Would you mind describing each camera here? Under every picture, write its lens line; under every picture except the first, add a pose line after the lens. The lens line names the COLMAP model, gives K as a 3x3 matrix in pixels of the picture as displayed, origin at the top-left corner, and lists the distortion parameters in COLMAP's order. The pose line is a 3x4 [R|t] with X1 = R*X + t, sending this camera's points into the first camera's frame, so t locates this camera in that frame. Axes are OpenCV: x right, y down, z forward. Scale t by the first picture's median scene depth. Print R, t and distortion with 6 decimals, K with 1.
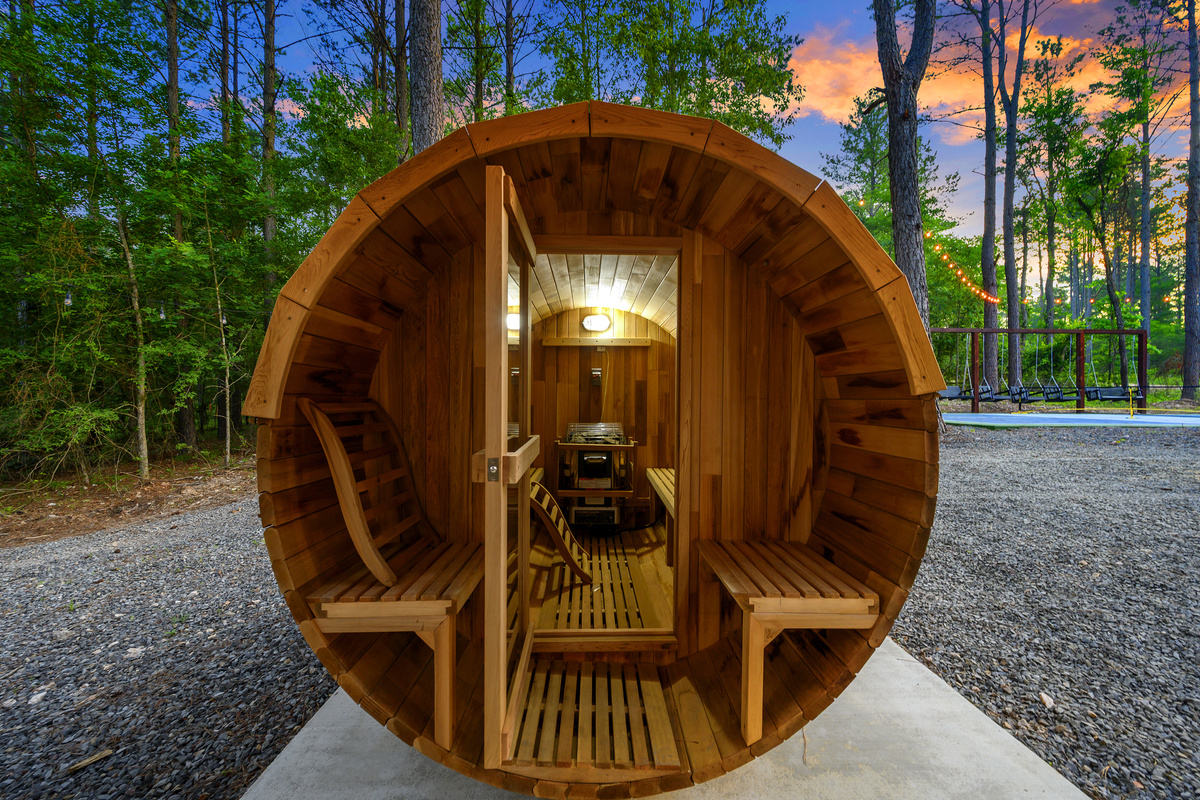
lens RADIAL K [[473.9, 0, 600.0], [0, 473.9, 400.0], [0, 0, 1]] dist [-0.002241, 0.000213]
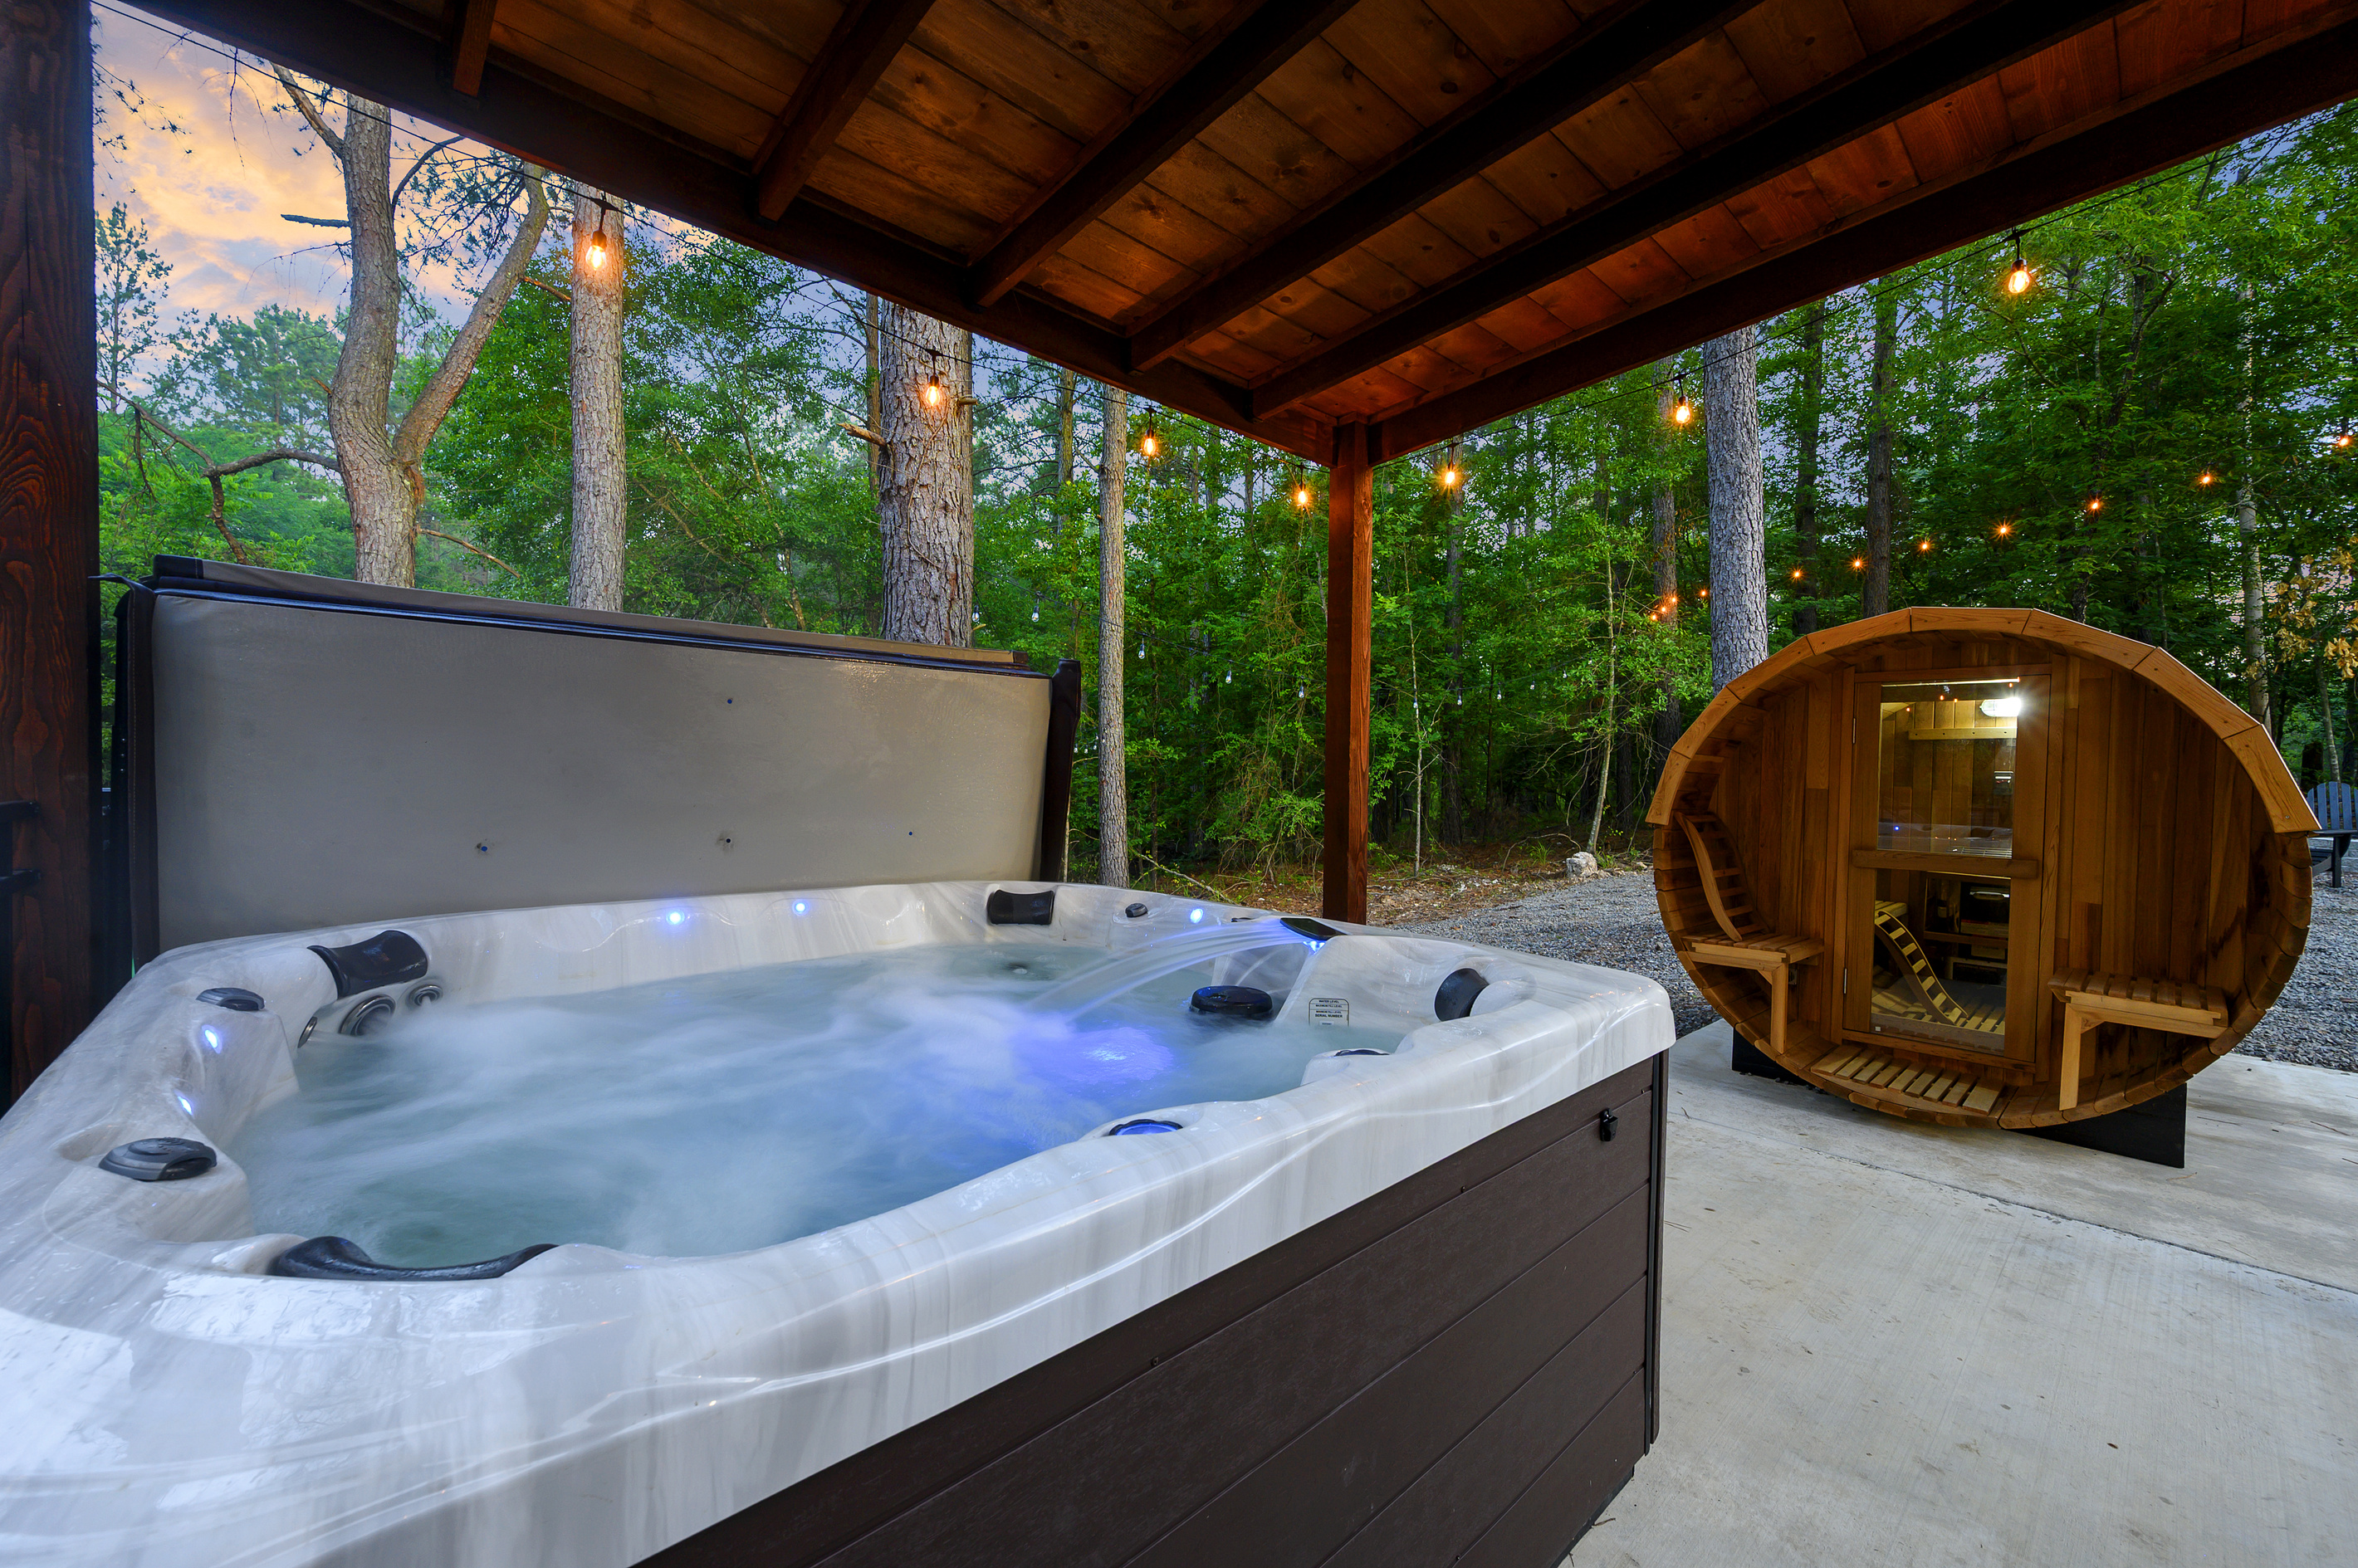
lens RADIAL K [[931.2, 0, 1179.0], [0, 931.2, 784.0], [0, 0, 1]] dist [-0.002241, 0.000213]
pose [[0.667918, 0.018413, -0.744007, 0.404933], [-0.021019, 0.999762, 0.005873, -0.059018], [0.743938, 0.011715, 0.668146, -1.671833]]
